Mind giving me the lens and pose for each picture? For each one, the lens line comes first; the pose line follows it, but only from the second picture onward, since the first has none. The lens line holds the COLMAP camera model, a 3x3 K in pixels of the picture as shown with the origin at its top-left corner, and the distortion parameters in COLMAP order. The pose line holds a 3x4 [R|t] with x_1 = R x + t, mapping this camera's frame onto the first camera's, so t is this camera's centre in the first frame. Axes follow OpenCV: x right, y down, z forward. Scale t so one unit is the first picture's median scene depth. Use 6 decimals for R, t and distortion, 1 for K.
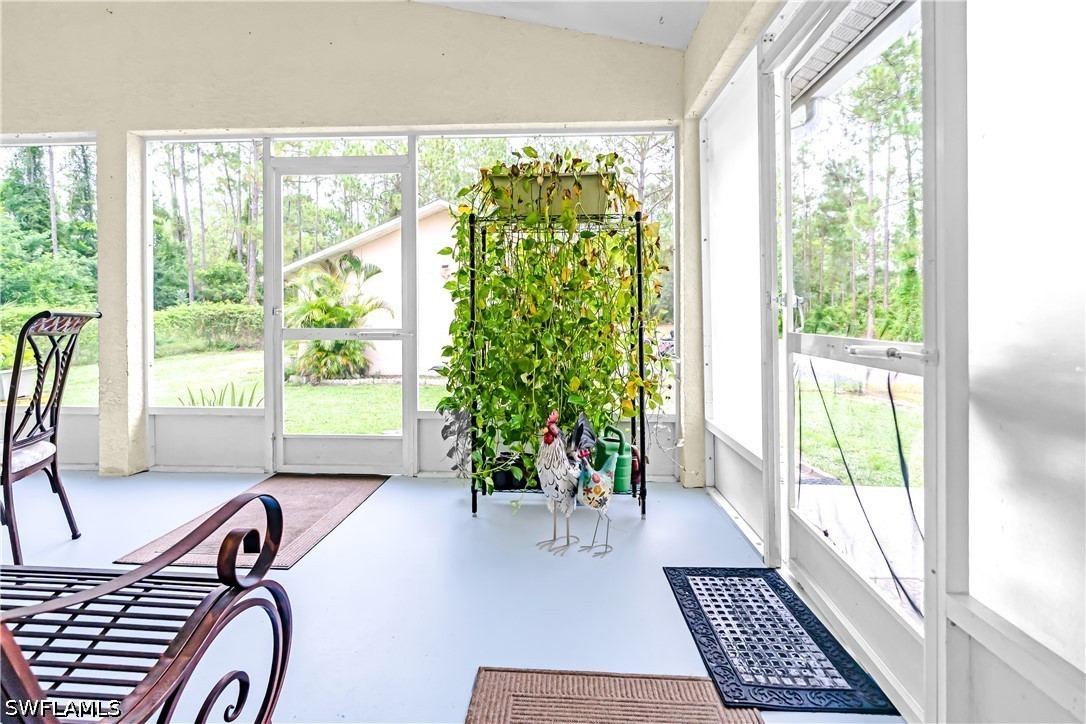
lens RADIAL K [[494.6, 0, 540.6], [0, 494.6, 317.5], [0, 0, 1]] dist [-0.009434, 0.000030]
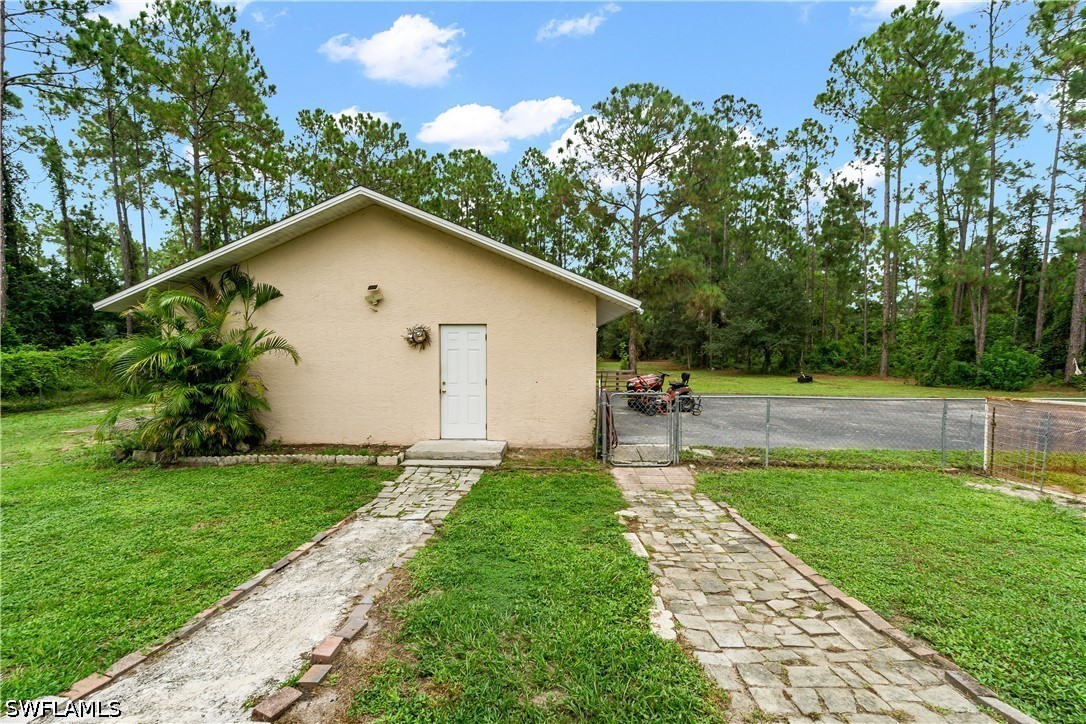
lens RADIAL K [[466.1, 0, 543.0], [0, 466.1, 362.0], [0, 0, 1]] dist [-0.002643, -0.000312]
pose [[0.999787, -0.004454, 0.020155, 0.019154], [0.003995, 0.999733, 0.022751, -0.008401], [-0.020251, -0.022665, 0.999538, 0.219046]]
